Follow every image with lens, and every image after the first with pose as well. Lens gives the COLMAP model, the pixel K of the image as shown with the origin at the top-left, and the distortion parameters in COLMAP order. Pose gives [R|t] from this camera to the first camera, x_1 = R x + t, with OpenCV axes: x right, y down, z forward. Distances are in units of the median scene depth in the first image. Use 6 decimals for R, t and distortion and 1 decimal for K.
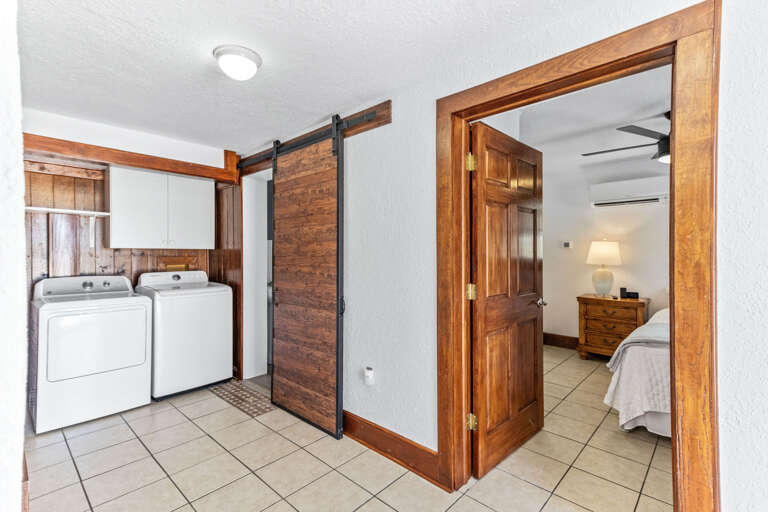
lens RADIAL K [[346.1, 0, 399.1], [0, 346.1, 256.7], [0, 0, 1]] dist [0.002122, 0.000173]
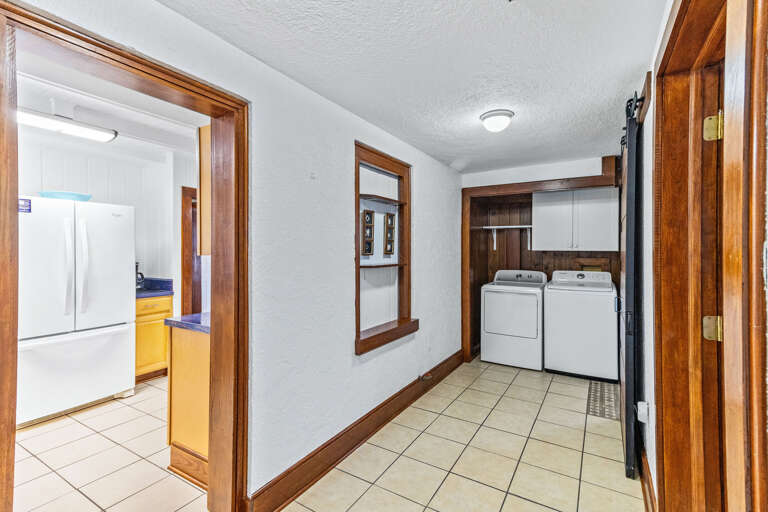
lens RADIAL K [[358.8, 0, 385.9], [0, 358.8, 250.0], [0, 0, 1]] dist [0.024640, 0.000361]
pose [[0.168909, 0.003477, -0.985626, 0.491191], [-0.007365, 0.999970, 0.002265, -0.027176], [0.985604, 0.006876, 0.168929, 0.183618]]
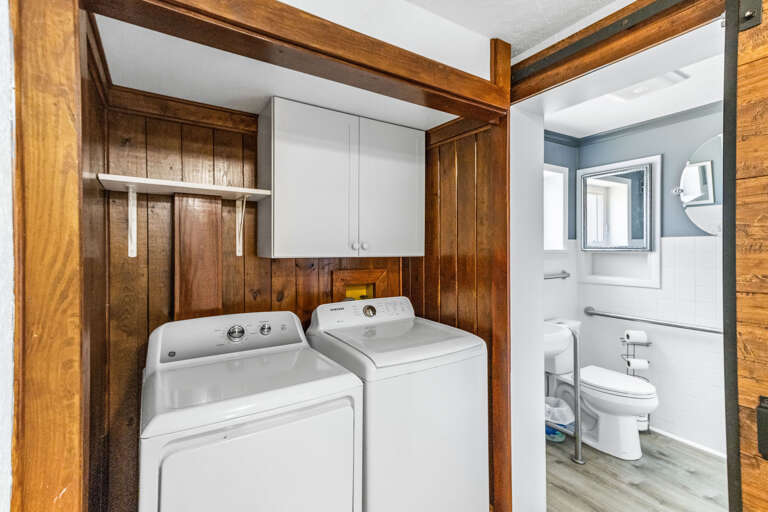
lens RADIAL K [[350.3, 0, 385.0], [0, 350.3, 247.2], [0, 0, 1]] dist [0.027870, -0.000357]
pose [[0.962162, -0.000097, -0.272477, -0.535766], [-0.001873, 0.999974, -0.006969, -0.039146], [0.272470, 0.007215, 0.962137, 0.550650]]
